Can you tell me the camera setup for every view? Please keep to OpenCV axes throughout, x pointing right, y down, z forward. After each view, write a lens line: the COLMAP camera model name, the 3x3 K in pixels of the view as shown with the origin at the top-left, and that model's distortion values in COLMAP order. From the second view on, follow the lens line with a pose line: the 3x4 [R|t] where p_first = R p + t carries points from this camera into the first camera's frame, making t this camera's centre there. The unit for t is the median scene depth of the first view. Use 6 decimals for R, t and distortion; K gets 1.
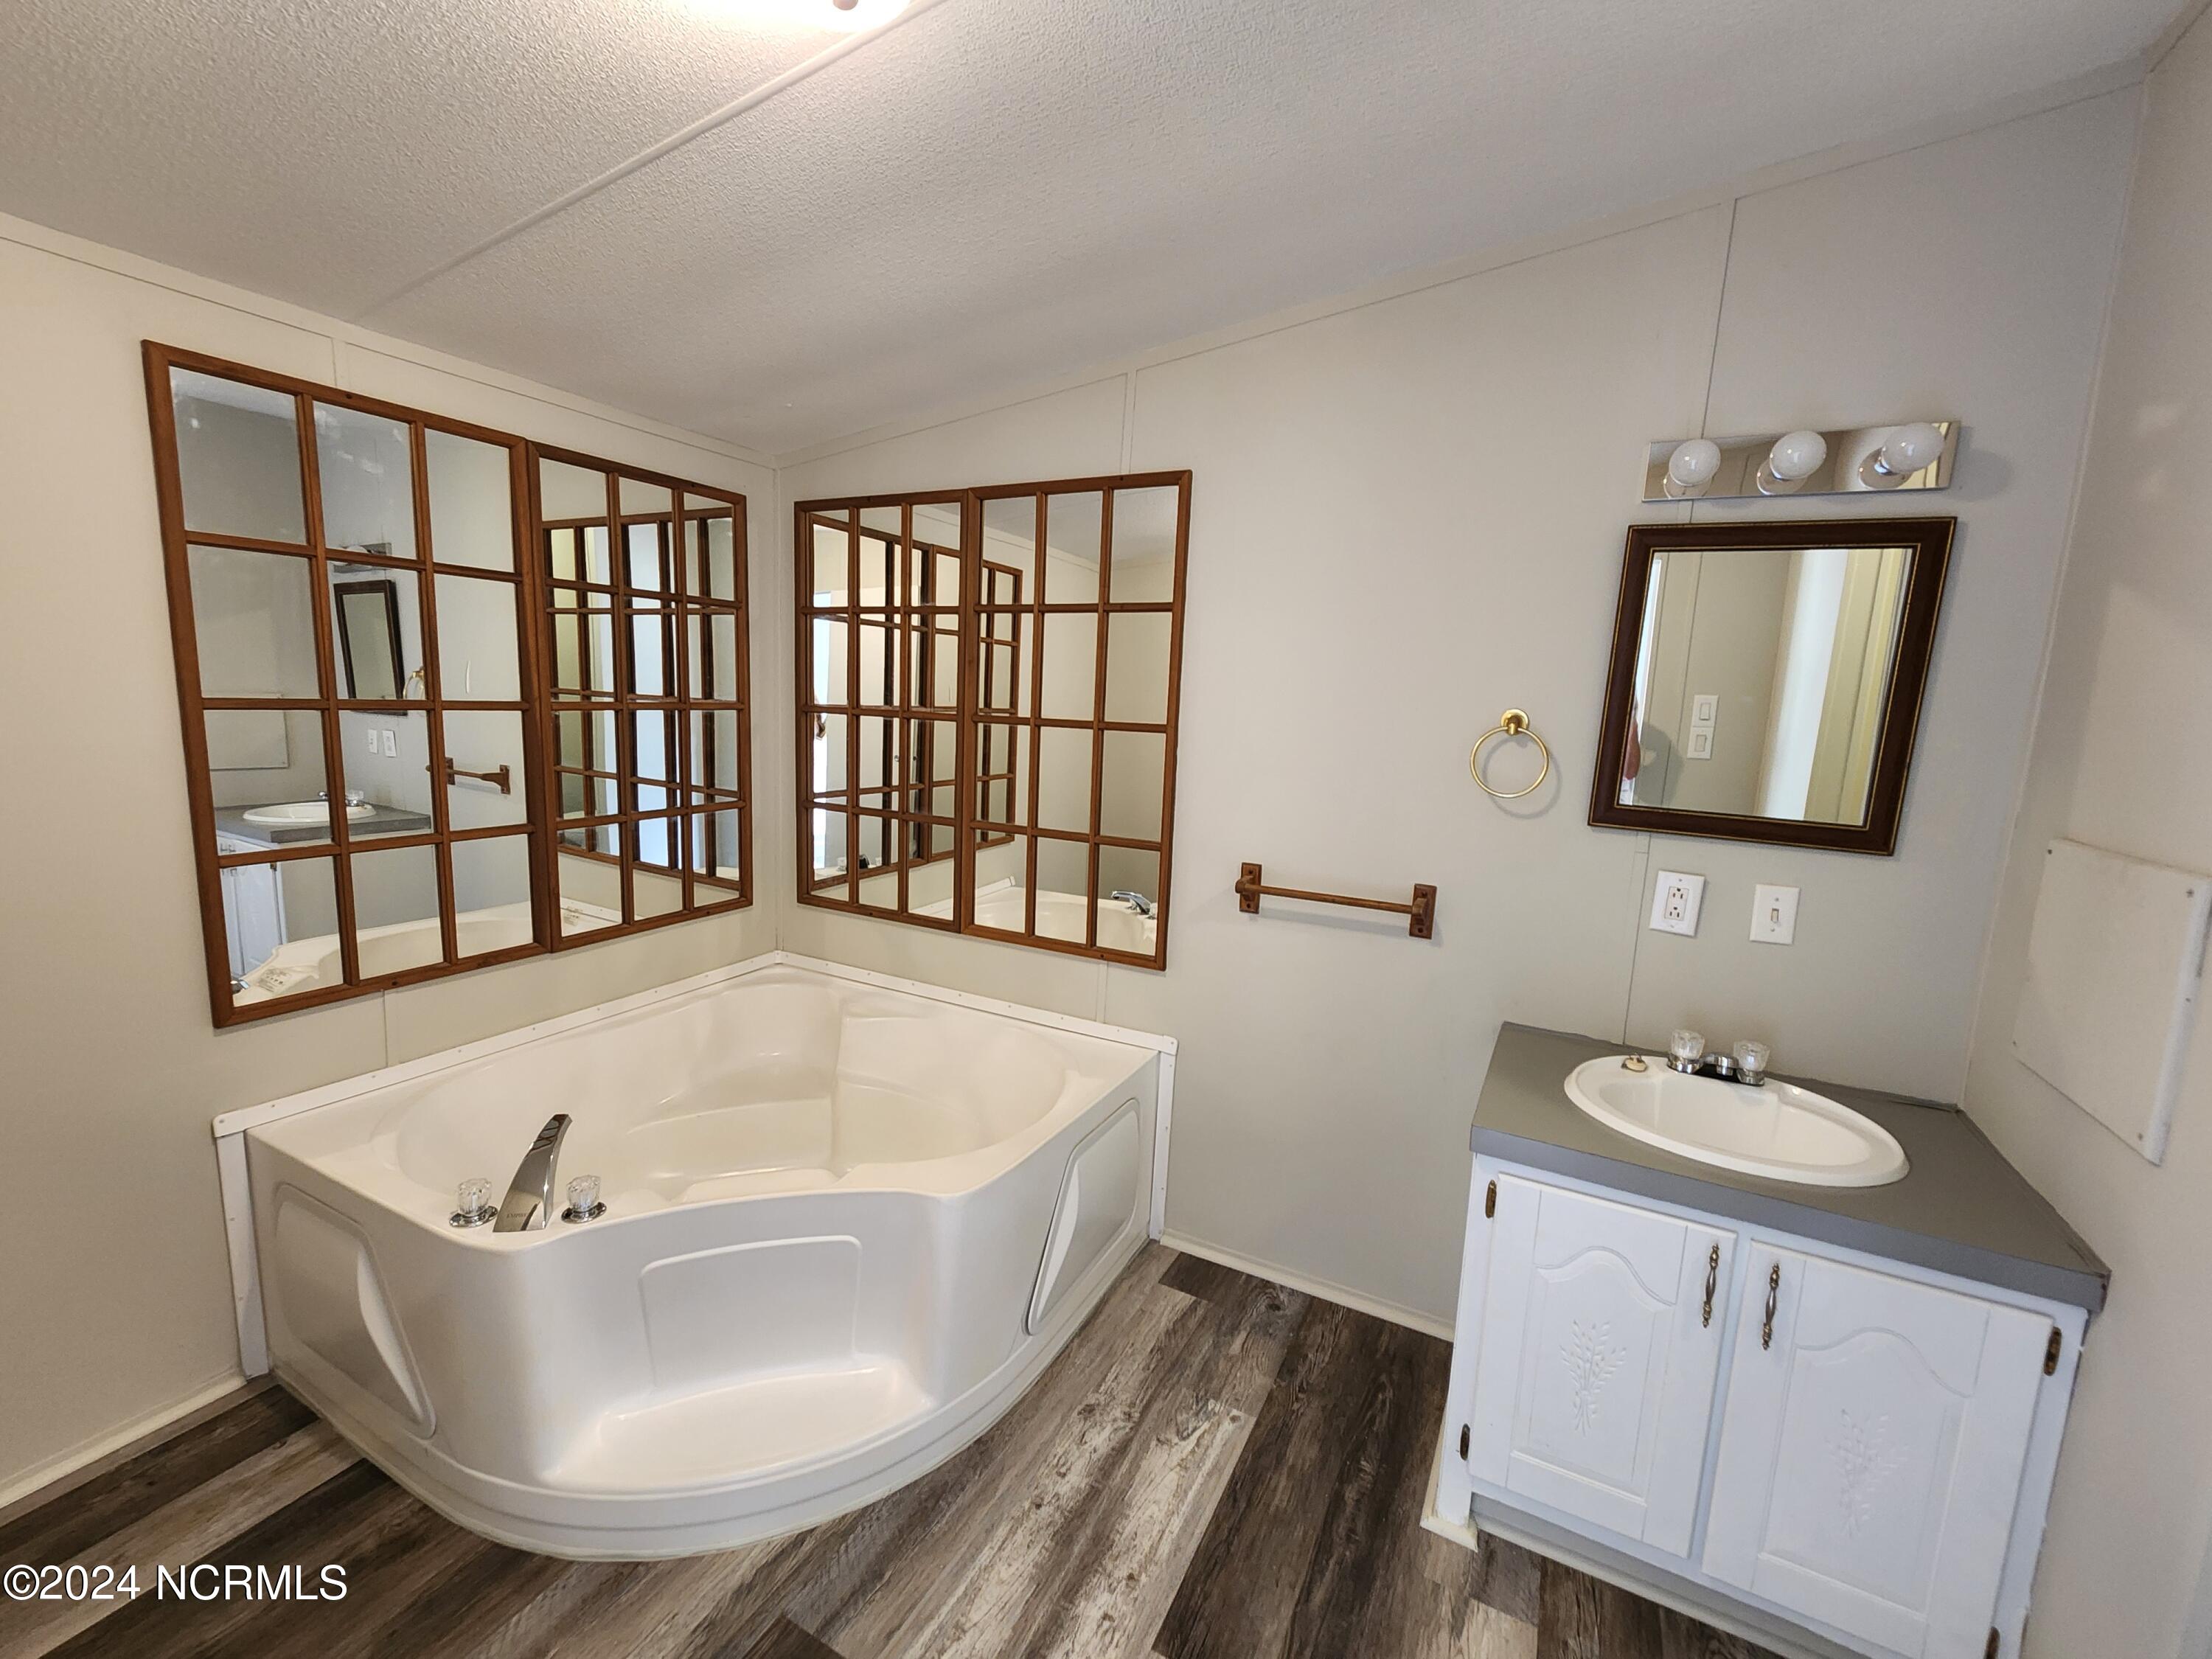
lens RADIAL K [[903.0, 0, 1106.0], [0, 903.0, 829.5], [0, 0, 1]] dist [0.001189, 0.000092]
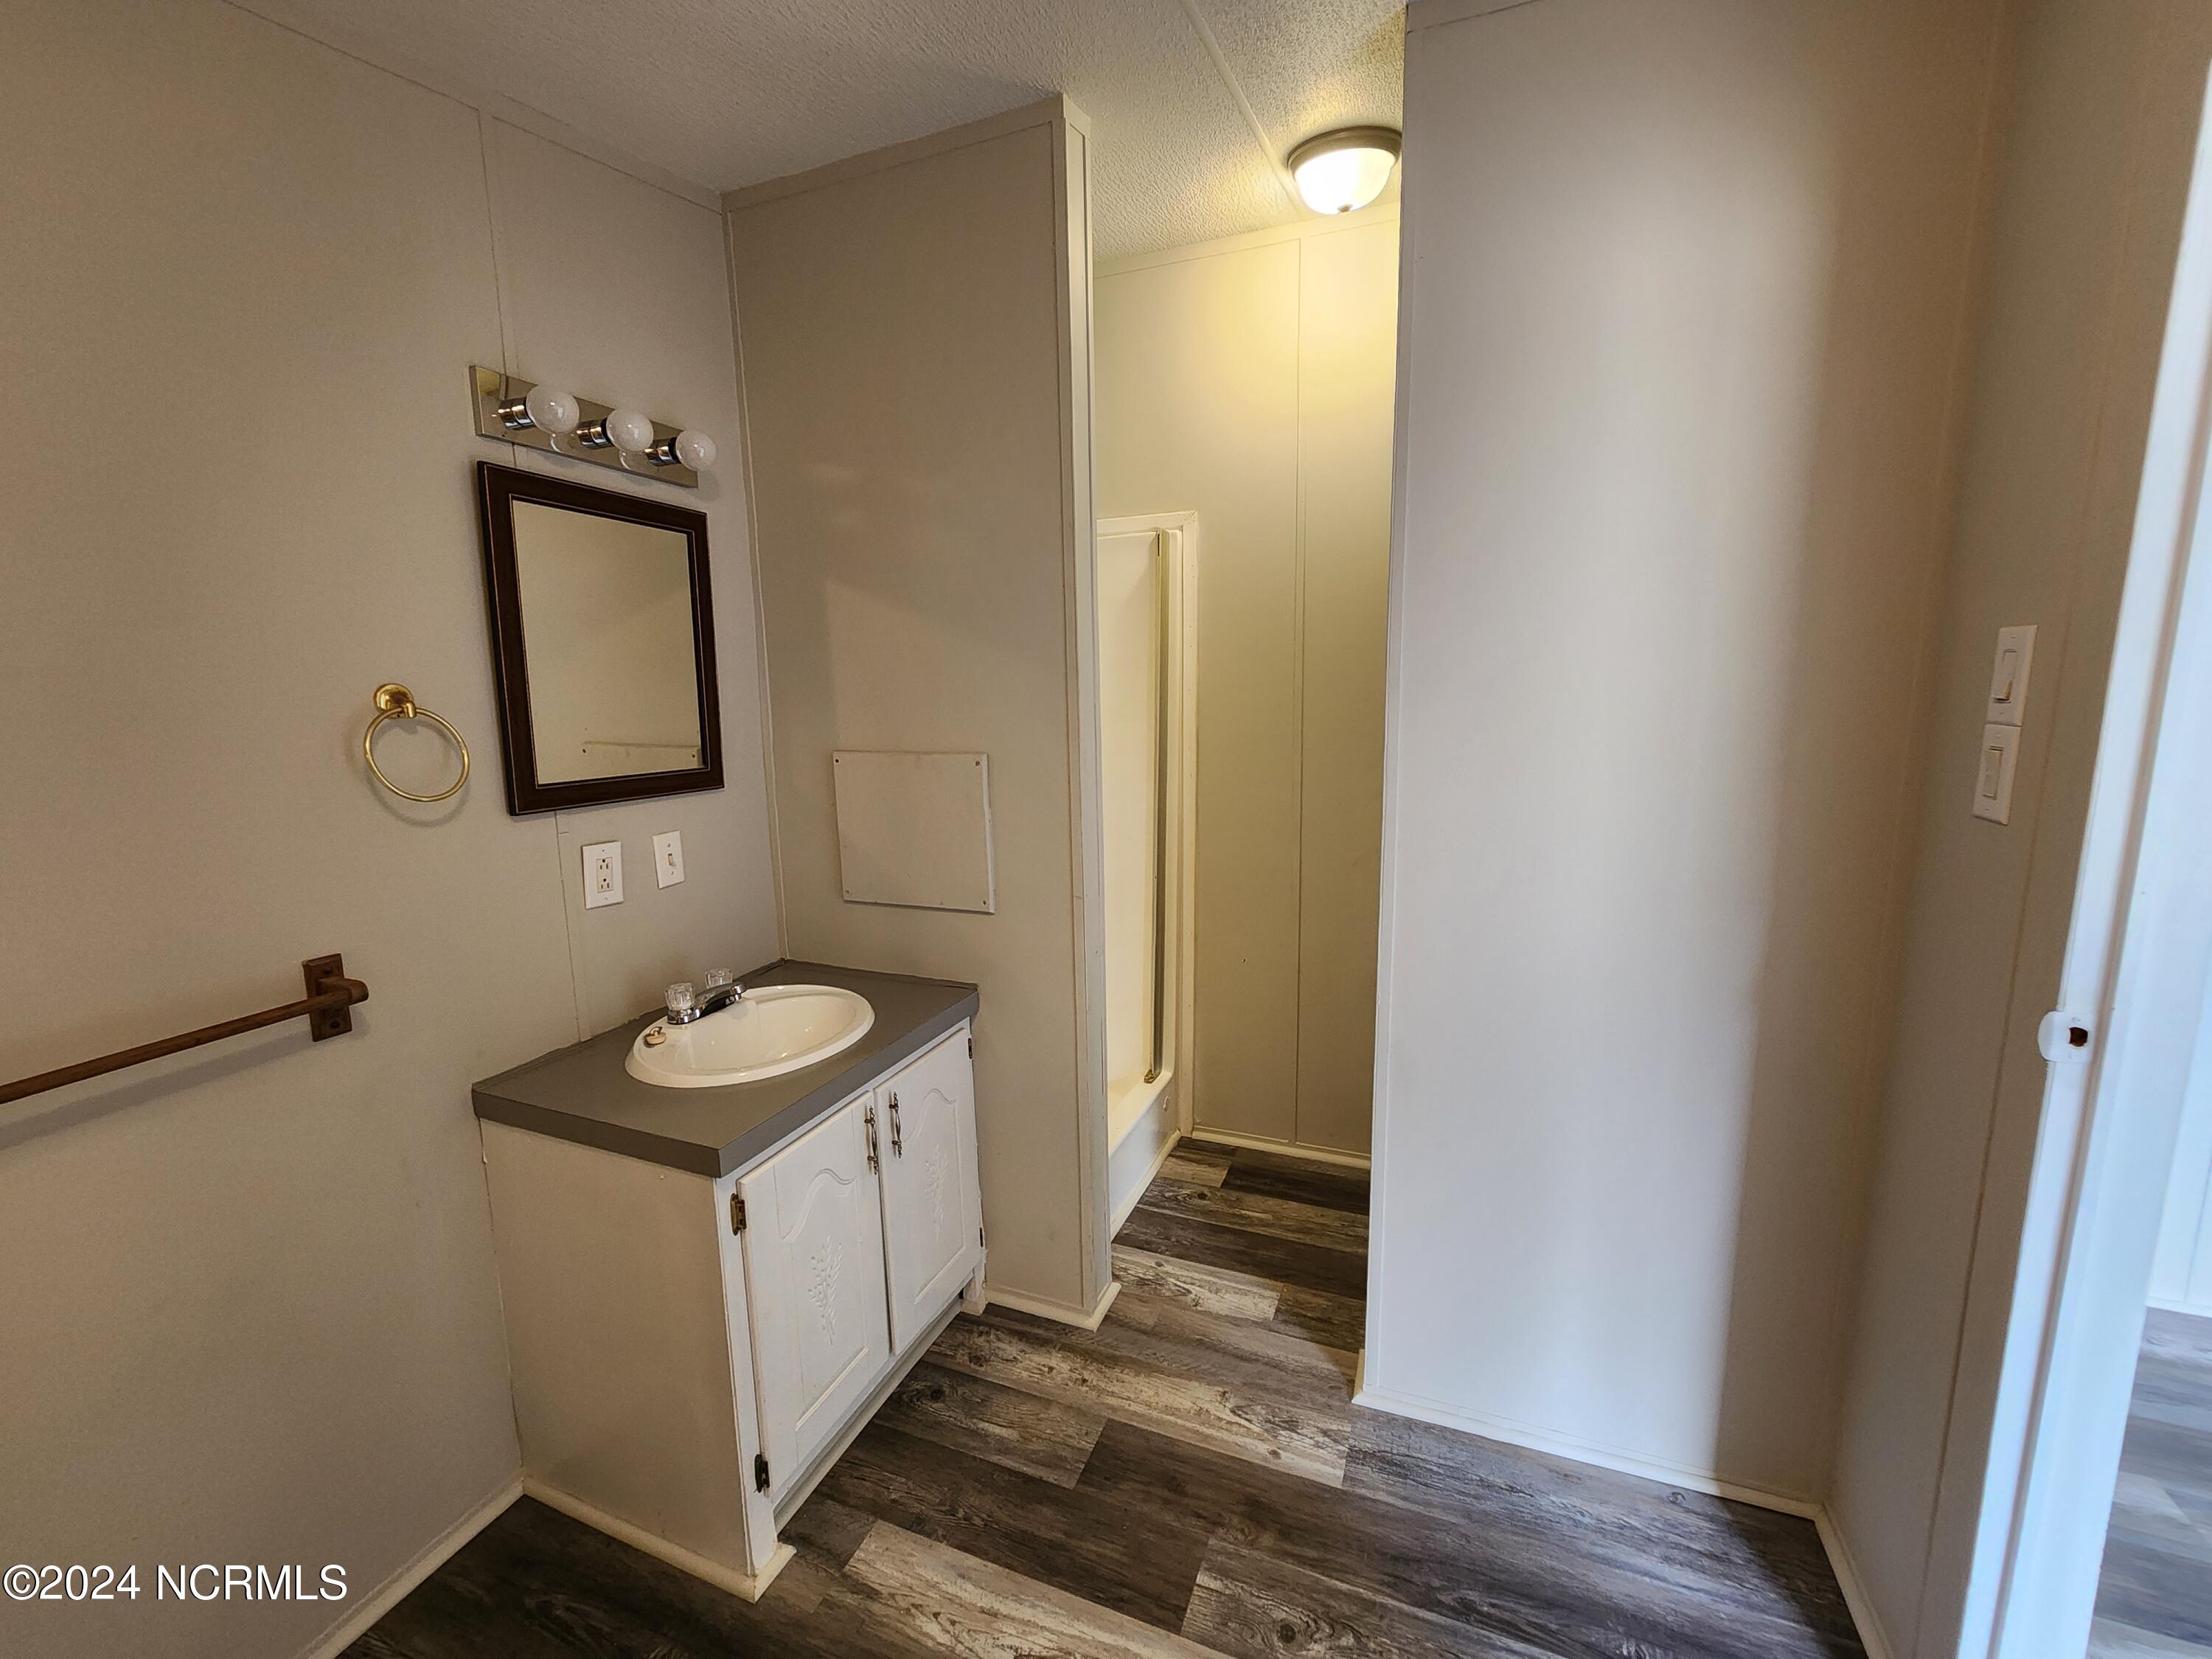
lens RADIAL K [[903.0, 0, 1106.0], [0, 903.0, 829.5], [0, 0, 1]] dist [0.001189, 0.000092]
pose [[-0.087029, -0.199834, 0.975957, -0.400072], [0.162533, 0.963699, 0.211818, -0.094319], [-0.982857, 0.177060, -0.051391, 0.575939]]
